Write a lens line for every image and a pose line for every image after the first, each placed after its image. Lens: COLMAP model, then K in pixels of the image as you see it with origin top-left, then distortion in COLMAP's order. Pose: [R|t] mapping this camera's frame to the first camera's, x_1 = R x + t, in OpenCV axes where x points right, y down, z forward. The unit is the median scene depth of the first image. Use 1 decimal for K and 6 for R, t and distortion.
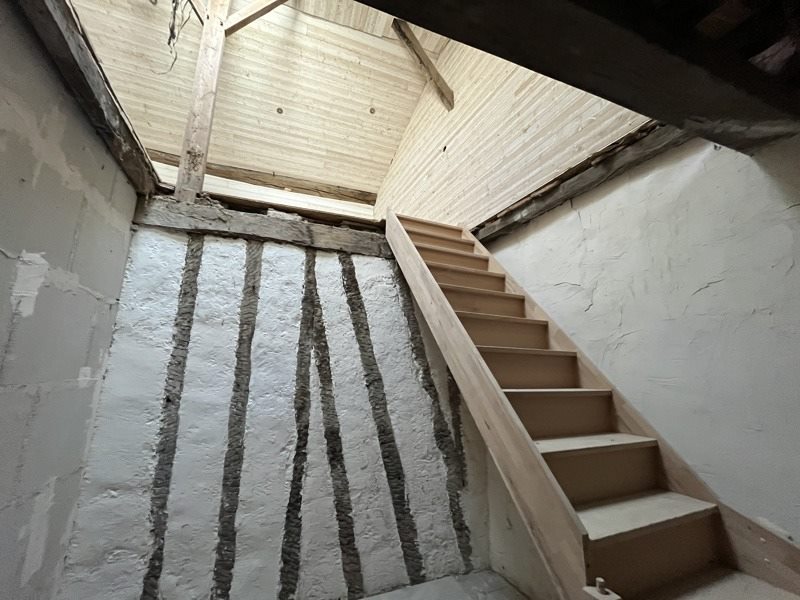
lens RADIAL K [[318.3, 0, 400.5], [0, 318.3, 301.0], [0, 0, 1]] dist [0.000149, -0.000059]
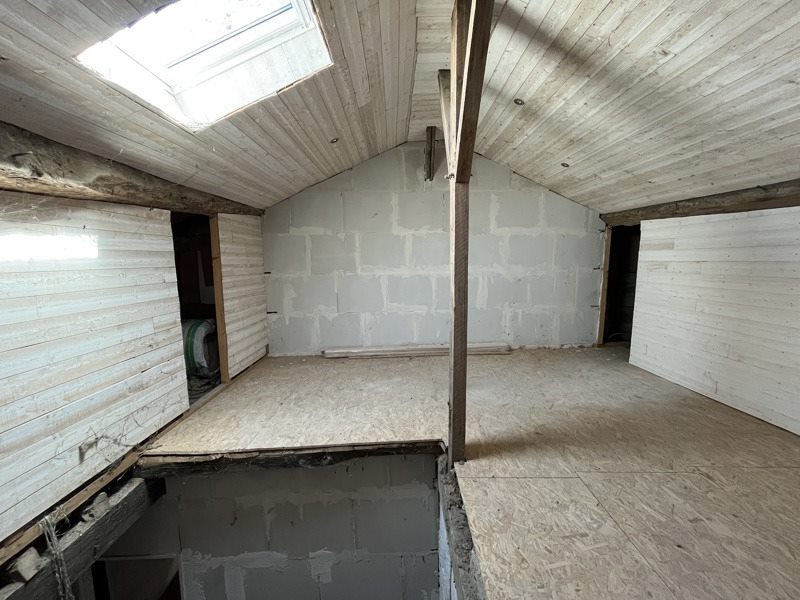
lens RADIAL K [[318.3, 0, 402.0], [0, 318.3, 299.0], [0, 0, 1]] dist [0.000149, -0.000059]
pose [[-0.344166, 0.106809, -0.932814, 0.041083], [0.210661, 0.976963, 0.034140, -0.479184], [0.914971, -0.184758, -0.358738, 0.765156]]
